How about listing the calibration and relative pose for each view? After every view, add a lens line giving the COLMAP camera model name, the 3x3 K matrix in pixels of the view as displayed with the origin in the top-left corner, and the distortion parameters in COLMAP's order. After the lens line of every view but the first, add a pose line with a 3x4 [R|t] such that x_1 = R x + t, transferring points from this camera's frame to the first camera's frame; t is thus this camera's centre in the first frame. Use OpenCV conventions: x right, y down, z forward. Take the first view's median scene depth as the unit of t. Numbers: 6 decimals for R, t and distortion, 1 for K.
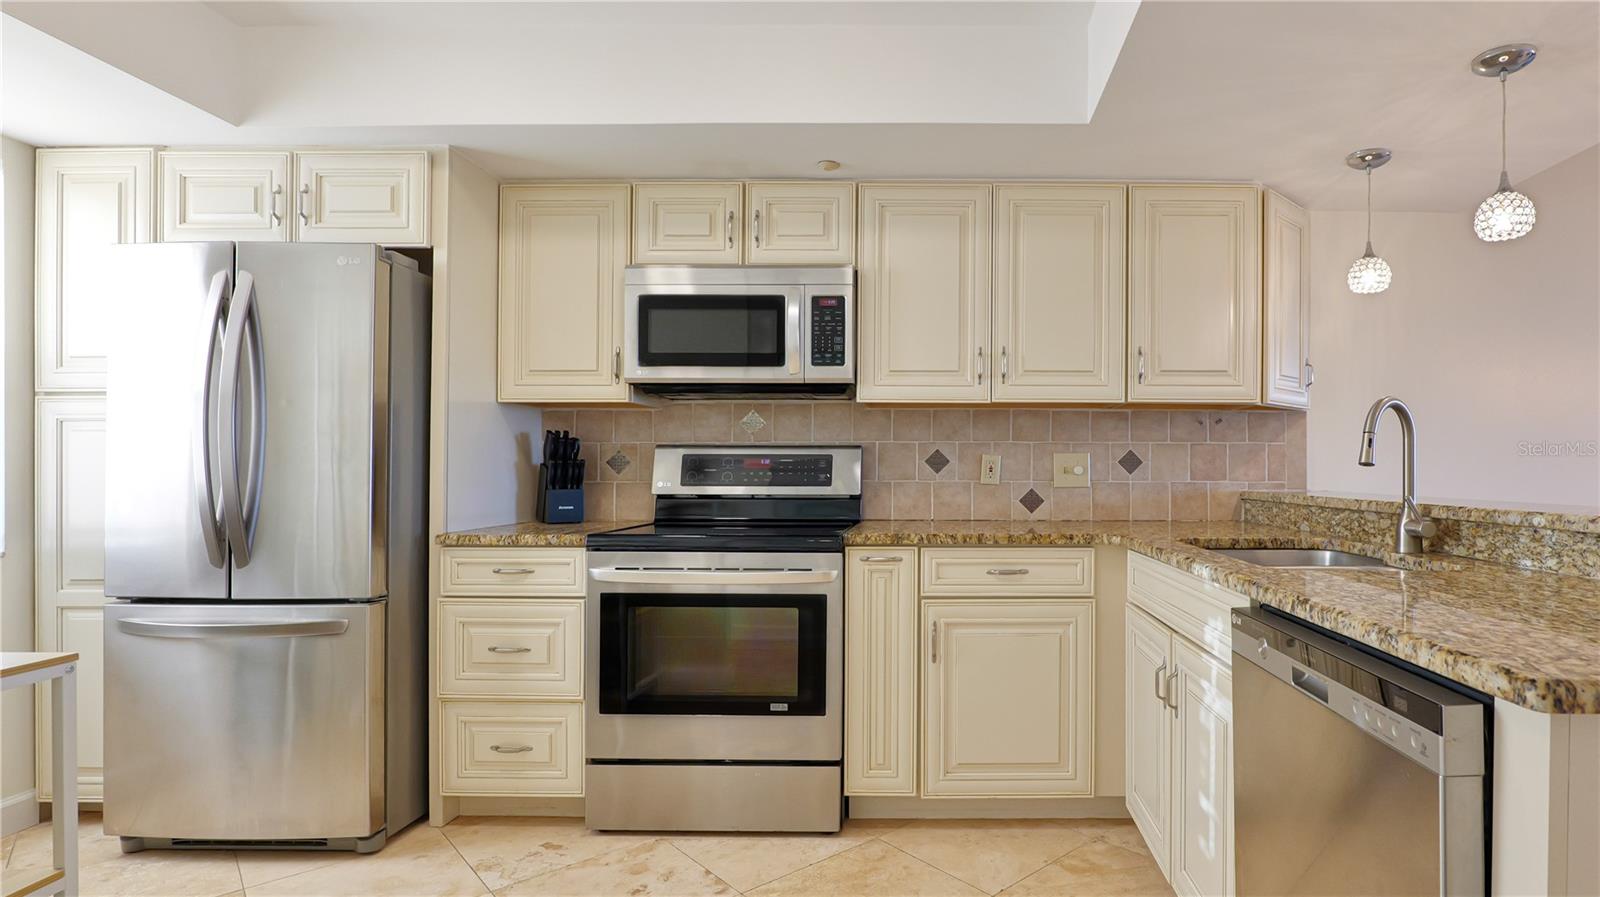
lens RADIAL K [[814.6, 0, 808.2], [0, 814.6, 479.5], [0, 0, 1]] dist [-0.014962, 0.001976]
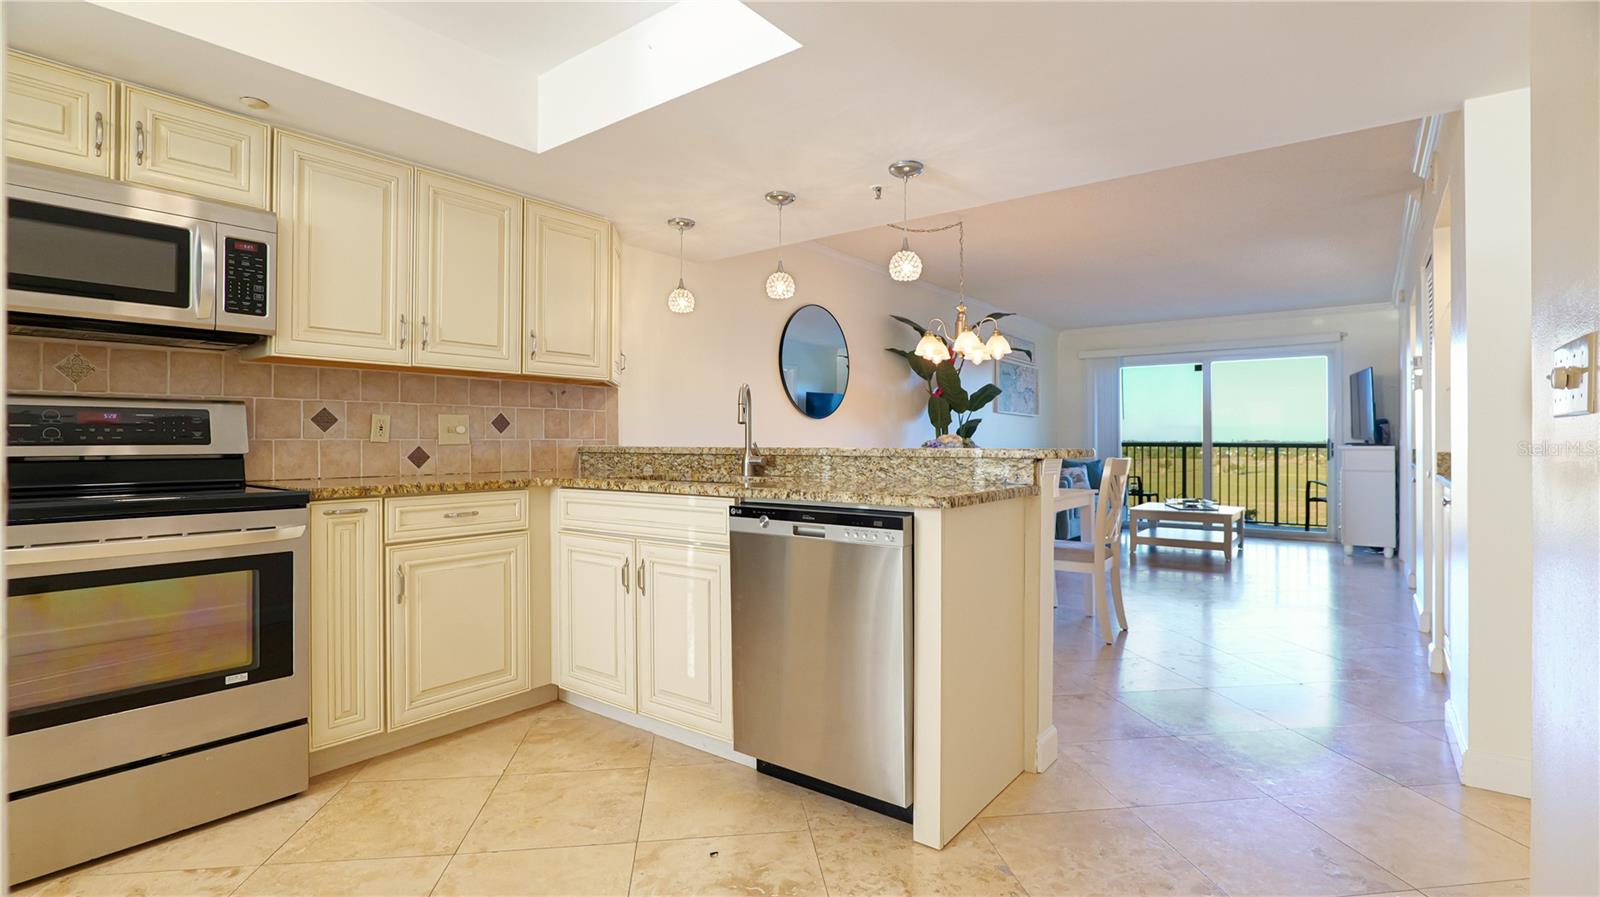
lens RADIAL K [[738.6, 0, 804.8], [0, 738.6, 442.9], [0, 0, 1]] dist [-0.003138, 0.000429]
pose [[0.611234, -0.007443, 0.791415, -0.257144], [0.008114, 0.999962, 0.003138, 0.010739], [-0.791408, 0.004503, 0.611272, -0.026699]]
